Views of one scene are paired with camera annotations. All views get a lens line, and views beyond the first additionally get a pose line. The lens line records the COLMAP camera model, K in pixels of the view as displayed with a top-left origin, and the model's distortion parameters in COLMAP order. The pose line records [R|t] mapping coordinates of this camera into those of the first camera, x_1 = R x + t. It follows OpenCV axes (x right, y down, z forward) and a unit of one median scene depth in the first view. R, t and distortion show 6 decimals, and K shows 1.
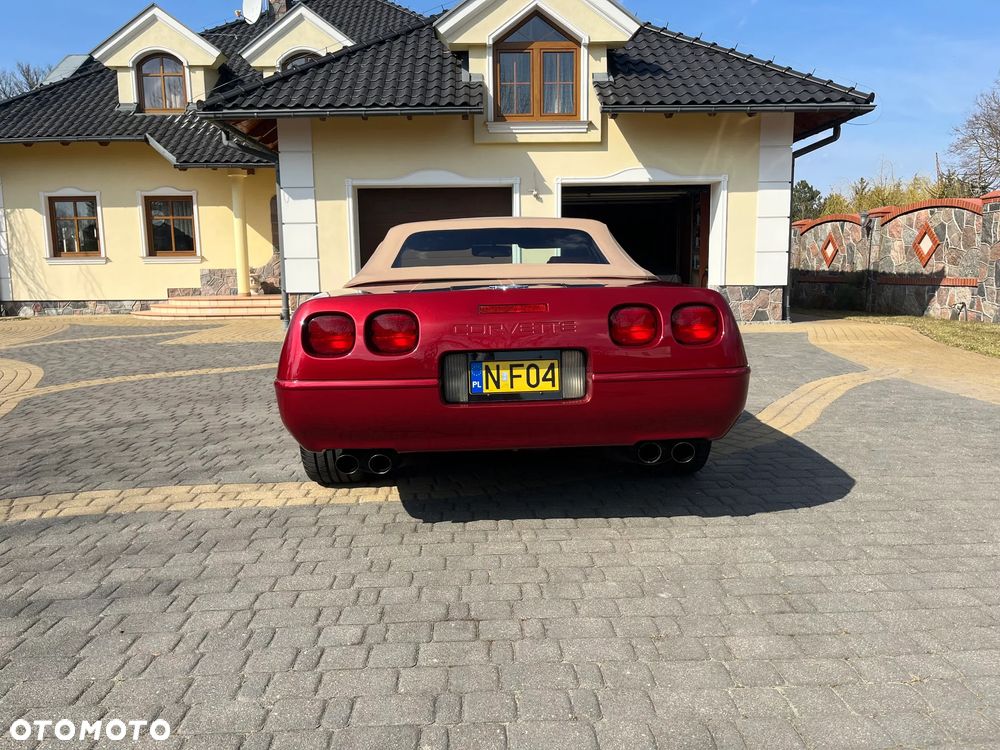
lens RADIAL K [[759.0, 0, 502.1], [0, 759.0, 374.5], [0, 0, 1]] dist [0.071732, -0.097423]
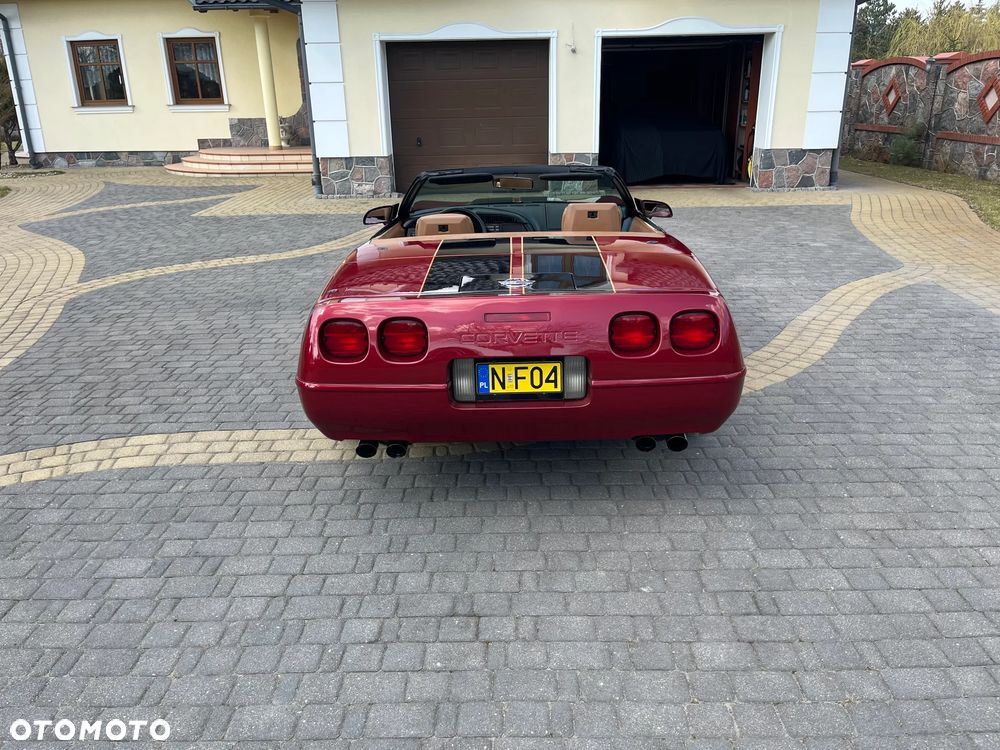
lens RADIAL K [[760.9, 0, 512.5], [0, 760.9, 369.3], [0, 0, 1]] dist [0.071531, -0.099085]
pose [[0.999164, 0.012618, -0.038893, 0.036553], [-0.004161, 0.977638, 0.210253, -0.176811], [0.040676, -0.209916, 0.976873, -0.028073]]
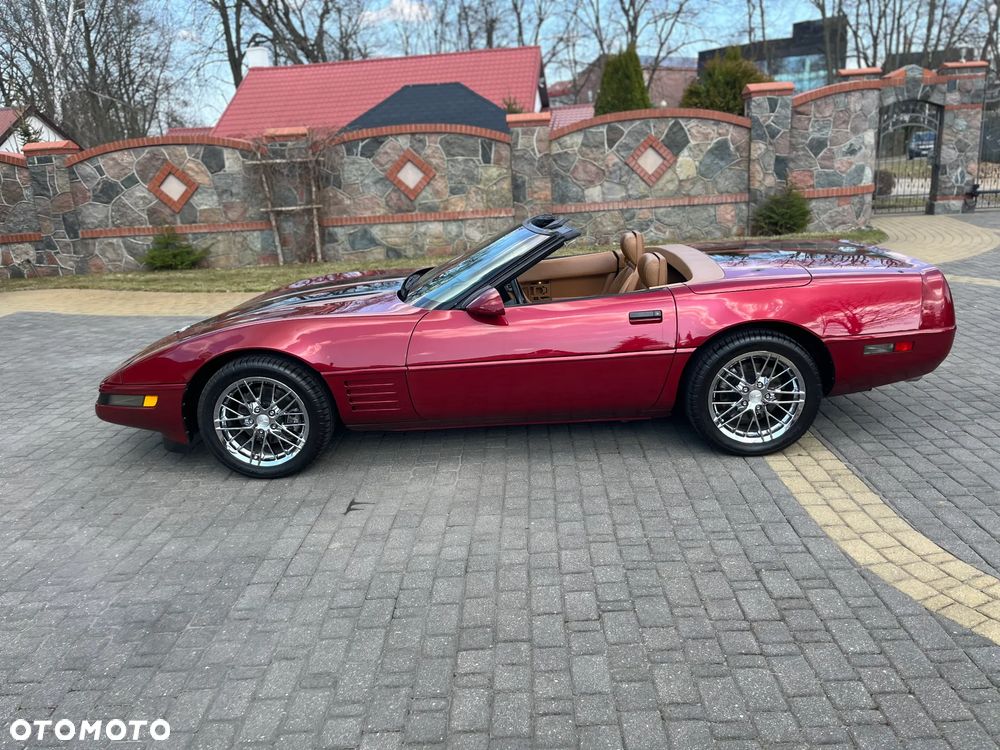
lens RADIAL K [[760.9, 0, 512.5], [0, 760.9, 369.3], [0, 0, 1]] dist [0.071531, -0.099085]
pose [[0.050087, -0.259326, 0.964490, -1.351031], [0.187396, 0.950991, 0.245965, -0.334263], [-0.981007, 0.168422, 0.096228, 1.283899]]
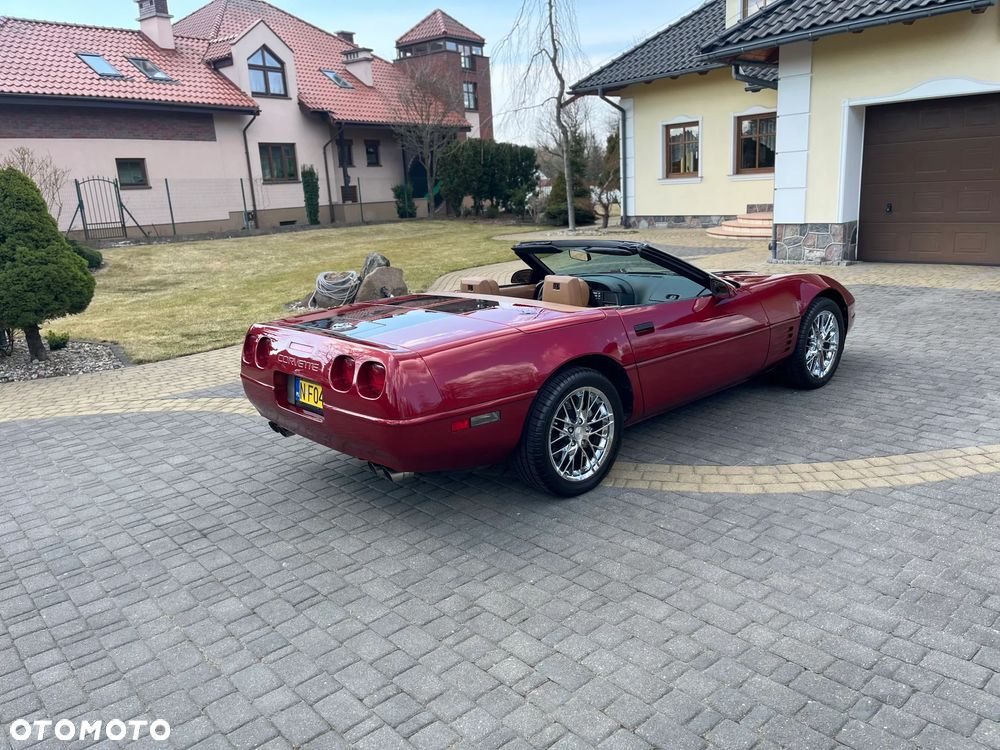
lens RADIAL K [[765.5, 0, 520.2], [0, 765.5, 372.9], [0, 0, 1]] dist [0.022828, 0.000053]
pose [[0.647938, 0.164621, -0.743691, 1.022006], [-0.057396, 0.984142, 0.167841, -0.229253], [0.759528, -0.066066, 0.647111, 0.277843]]
